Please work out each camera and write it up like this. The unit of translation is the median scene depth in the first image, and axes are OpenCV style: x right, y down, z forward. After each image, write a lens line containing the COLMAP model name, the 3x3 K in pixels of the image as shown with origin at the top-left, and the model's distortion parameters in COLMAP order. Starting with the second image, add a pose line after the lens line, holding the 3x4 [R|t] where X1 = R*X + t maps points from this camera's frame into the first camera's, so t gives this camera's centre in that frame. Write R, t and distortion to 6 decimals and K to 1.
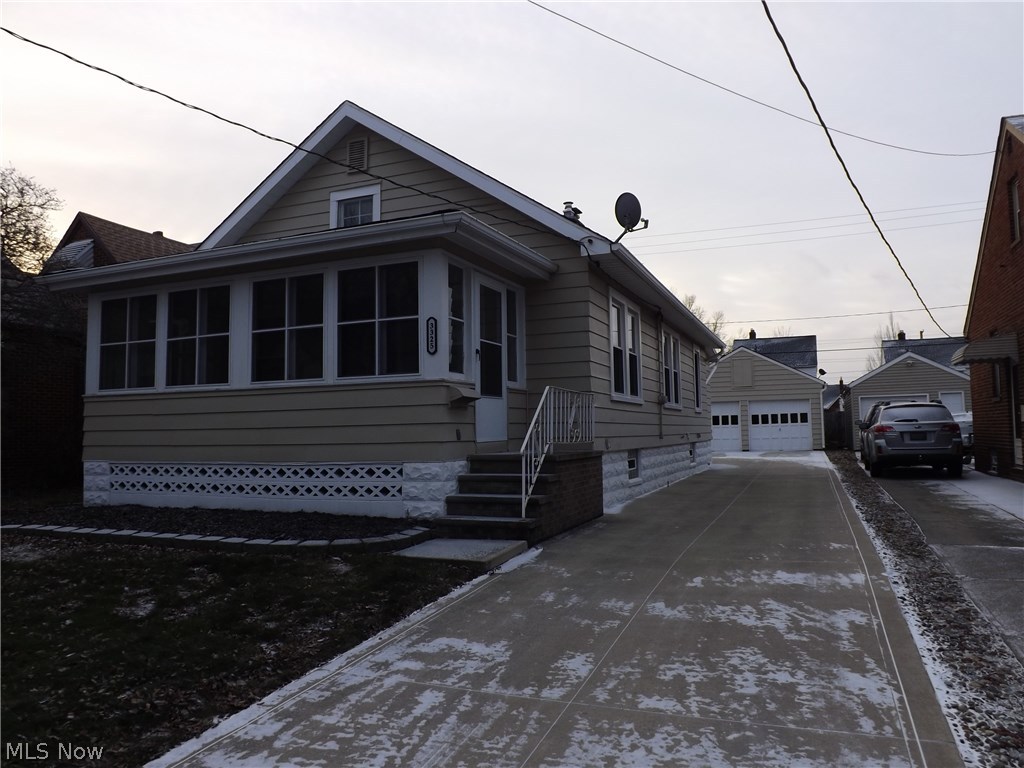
lens RADIAL K [[726.7, 0, 511.4], [0, 726.7, 383.0], [0, 0, 1]] dist [-0.003424, -0.000163]
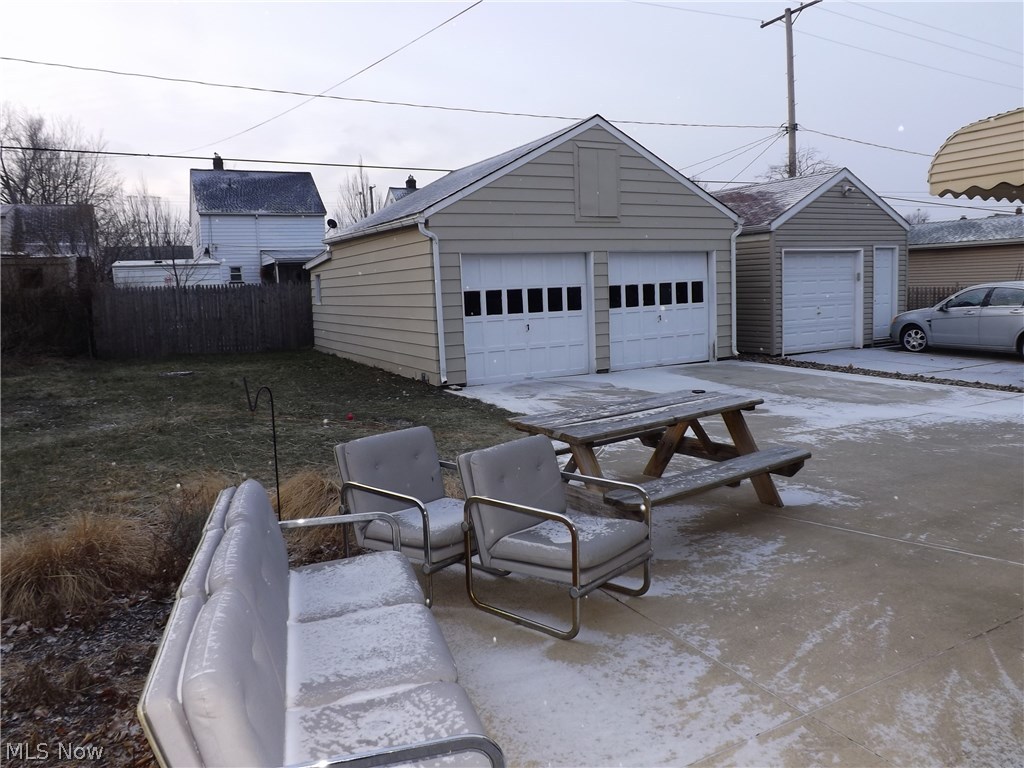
lens RADIAL K [[726.7, 0, 511.3], [0, 726.7, 383.9], [0, 0, 1]] dist [-0.003424, -0.000163]
pose [[0.510279, -0.094487, 0.854803, -0.068538], [-0.013028, 0.992983, 0.117539, 0.051940], [-0.859910, -0.071114, 0.505467, 0.834795]]
